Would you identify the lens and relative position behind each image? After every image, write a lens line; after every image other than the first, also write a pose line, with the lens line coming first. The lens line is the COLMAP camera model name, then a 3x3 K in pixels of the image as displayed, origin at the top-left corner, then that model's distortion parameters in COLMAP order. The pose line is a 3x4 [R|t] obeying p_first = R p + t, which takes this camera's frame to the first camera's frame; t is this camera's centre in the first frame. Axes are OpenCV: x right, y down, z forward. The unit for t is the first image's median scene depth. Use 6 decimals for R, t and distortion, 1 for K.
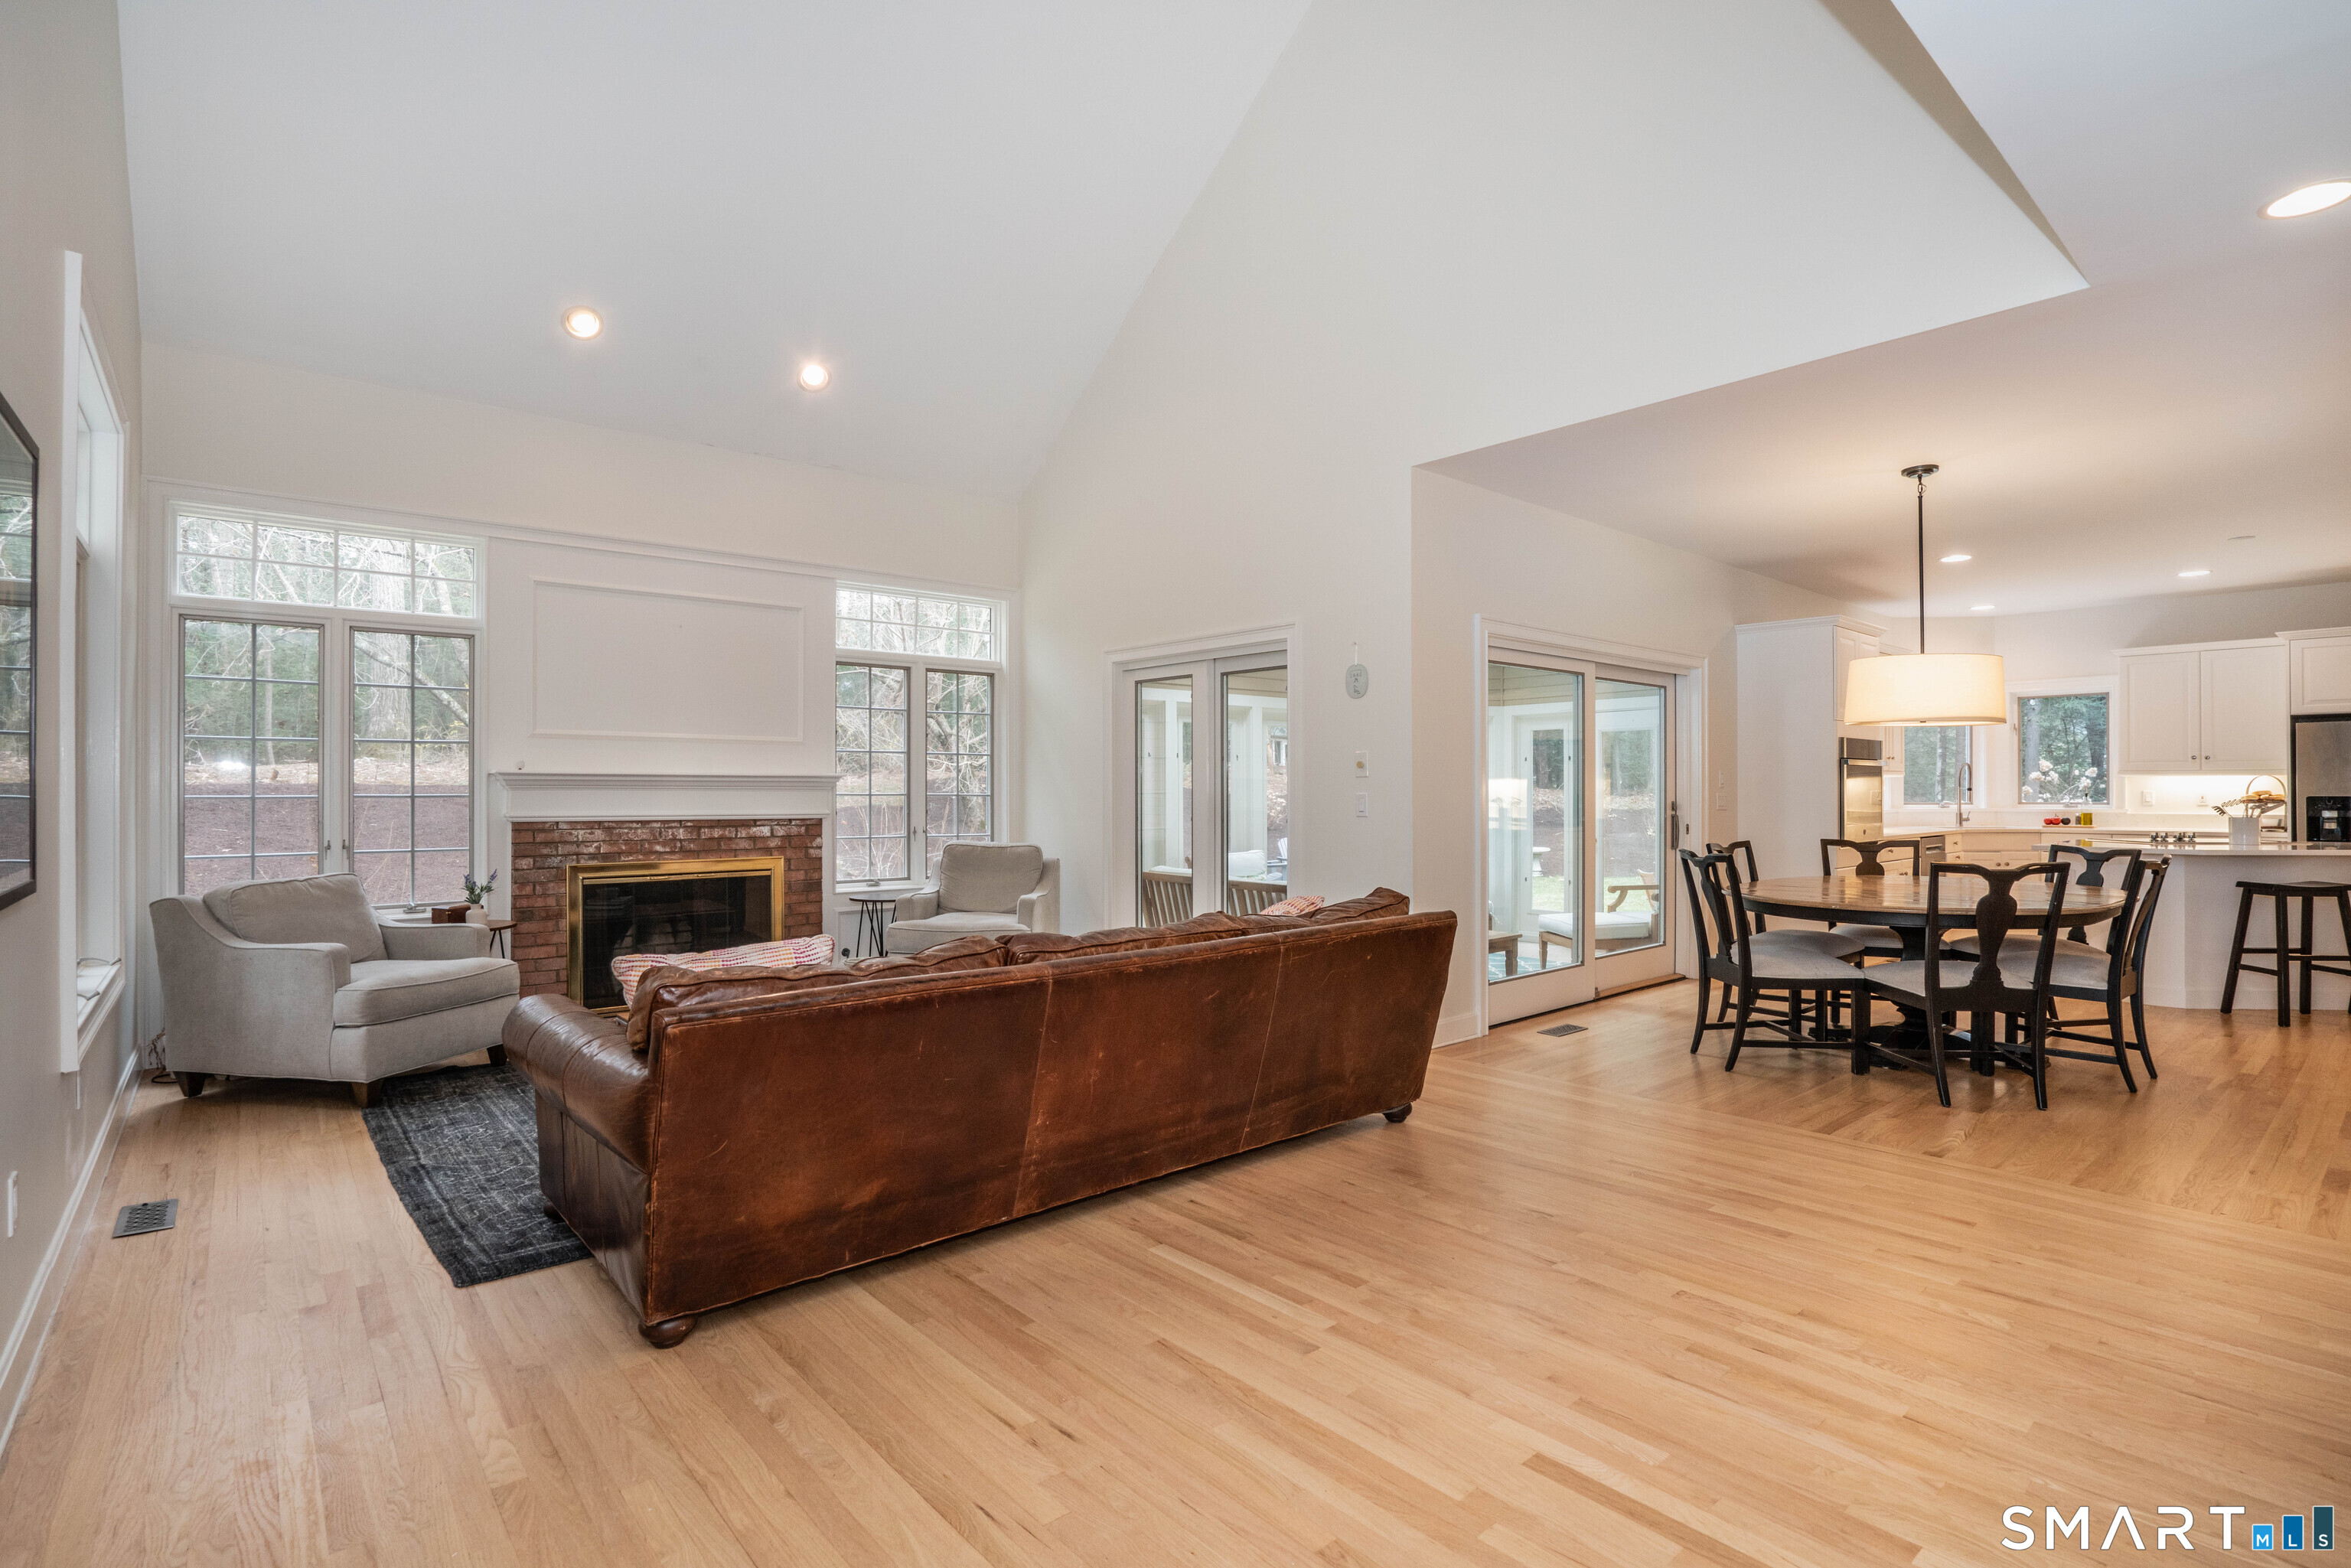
lens RADIAL K [[1151.0, 0, 1182.8], [0, 1151.0, 784.6], [0, 0, 1]] dist [0.000013, 0.001016]
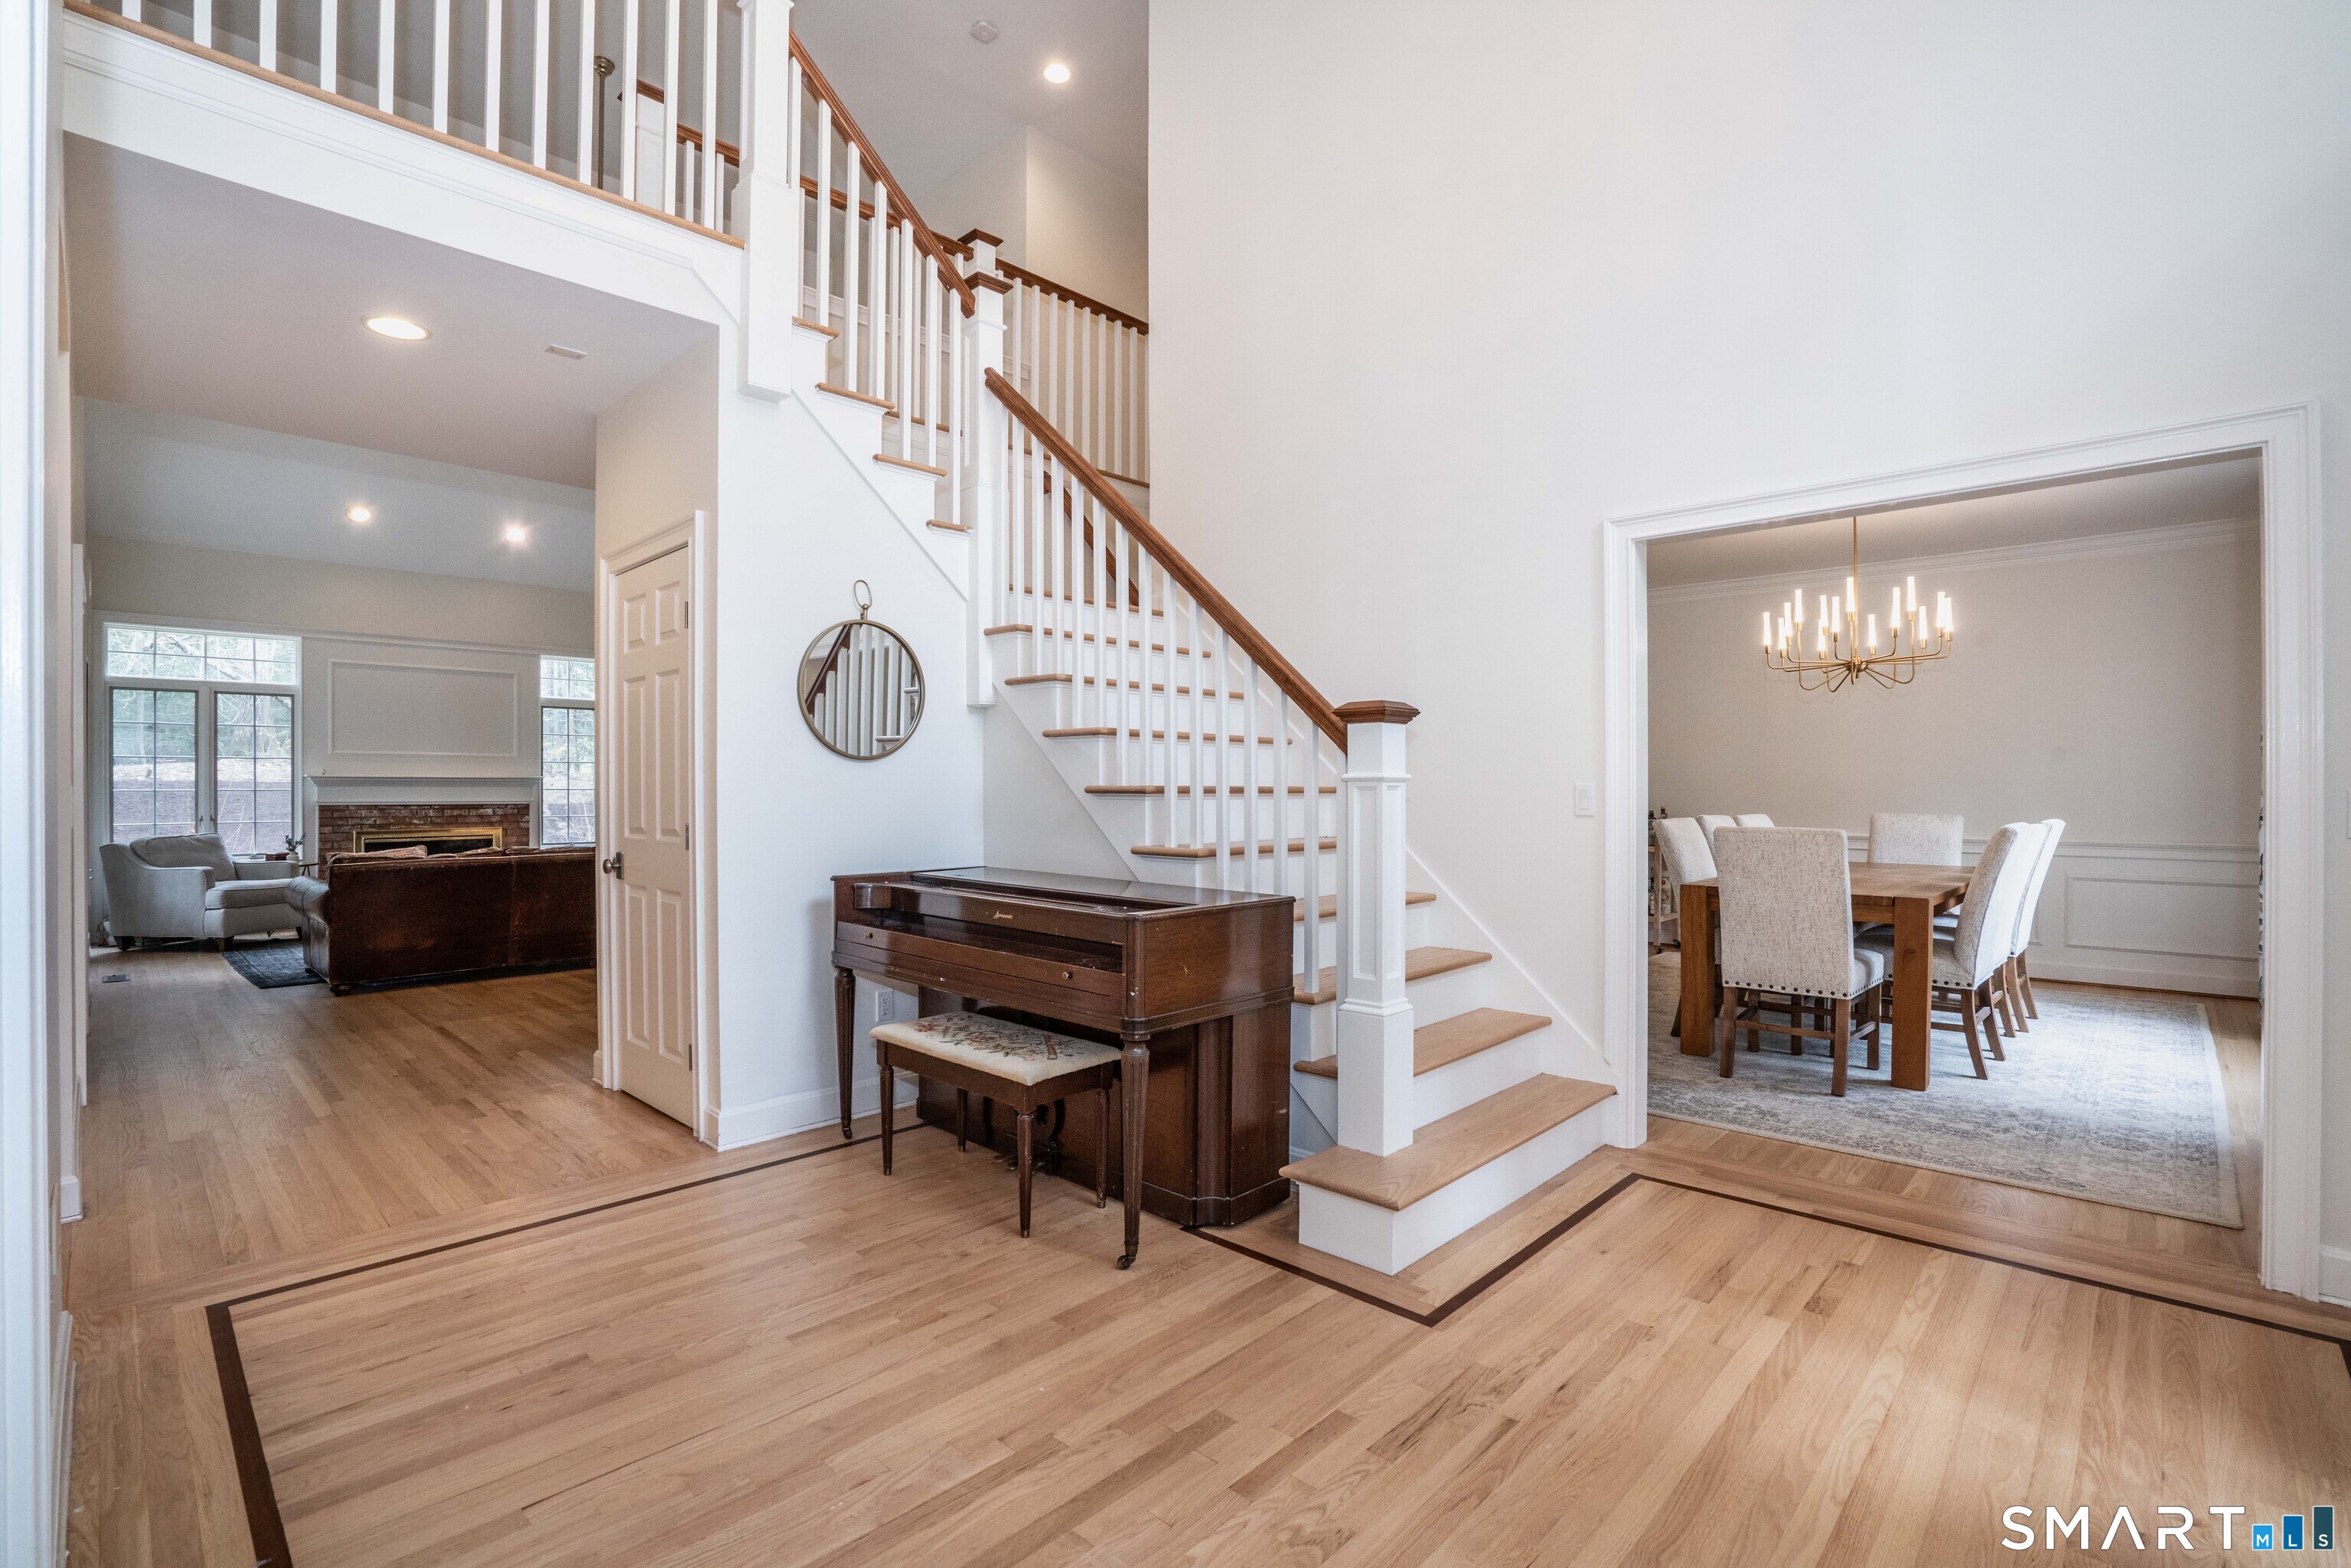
lens RADIAL K [[1076.7, 0, 1168.5], [0, 1076.7, 779.2], [0, 0, 1]] dist [-0.004802, 0.002452]
pose [[0.995205, 0.001927, 0.097791, 0.503985], [-0.001921, 0.999998, -0.000155, -0.008063], [-0.097791, -0.000034, 0.995207, -0.691338]]
